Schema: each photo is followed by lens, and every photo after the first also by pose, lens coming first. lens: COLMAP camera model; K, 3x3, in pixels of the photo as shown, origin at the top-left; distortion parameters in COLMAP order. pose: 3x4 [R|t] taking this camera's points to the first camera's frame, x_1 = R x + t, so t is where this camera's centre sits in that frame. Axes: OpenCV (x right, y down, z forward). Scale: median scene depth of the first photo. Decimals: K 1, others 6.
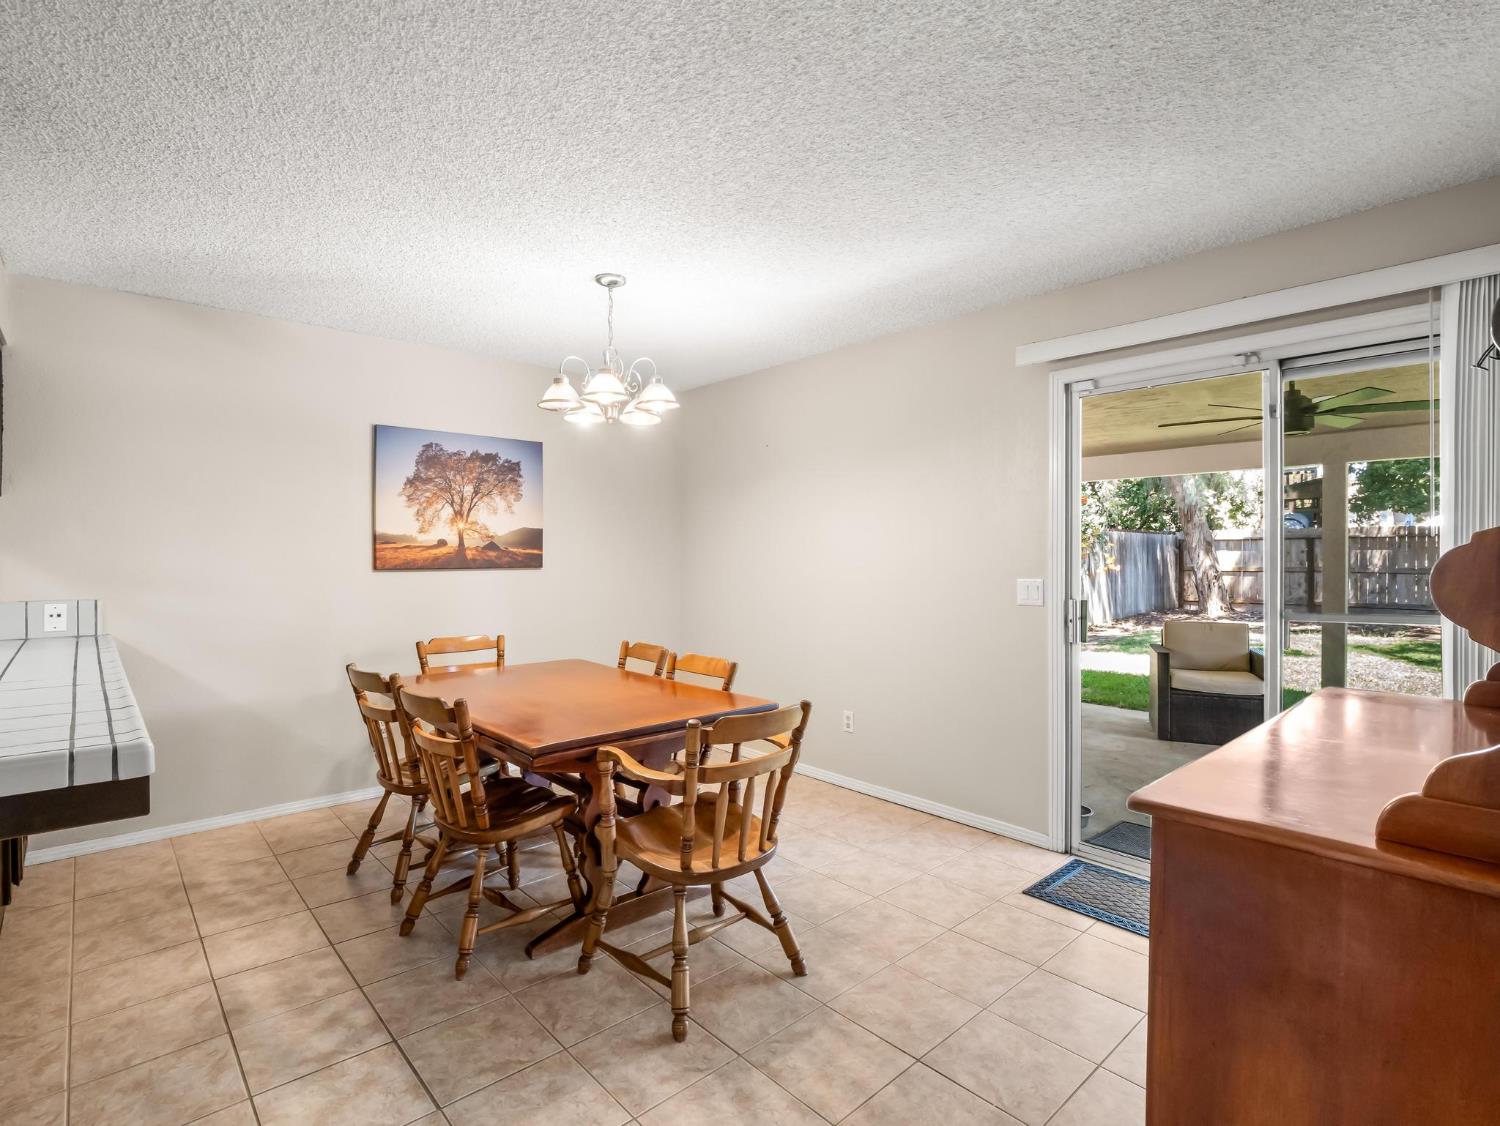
lens RADIAL K [[753.9, 0, 756.4], [0, 753.9, 559.3], [0, 0, 1]] dist [-0.002270, 0.000326]
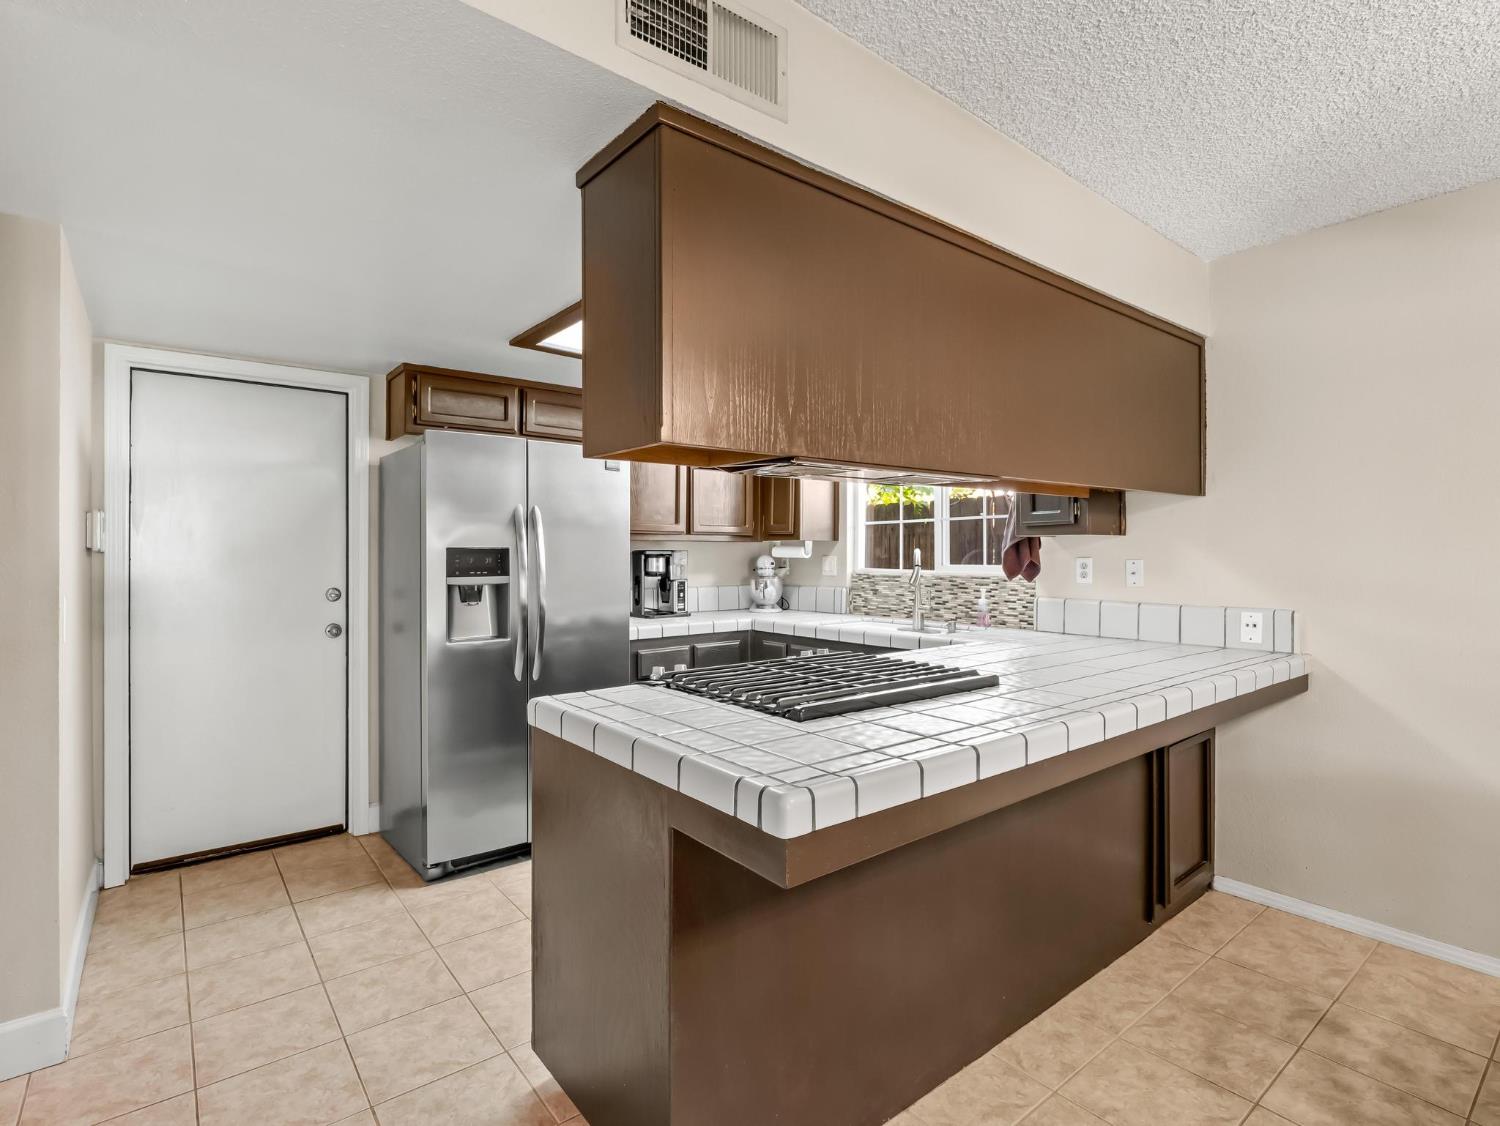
lens RADIAL K [[753.9, 0, 747.5], [0, 753.9, 554.7], [0, 0, 1]] dist [-0.002270, 0.000326]
pose [[-0.059890, -0.003992, -0.998197, -0.005365], [-0.007382, 0.999966, -0.003556, -0.000960], [0.998178, 0.007156, -0.059917, 0.356317]]
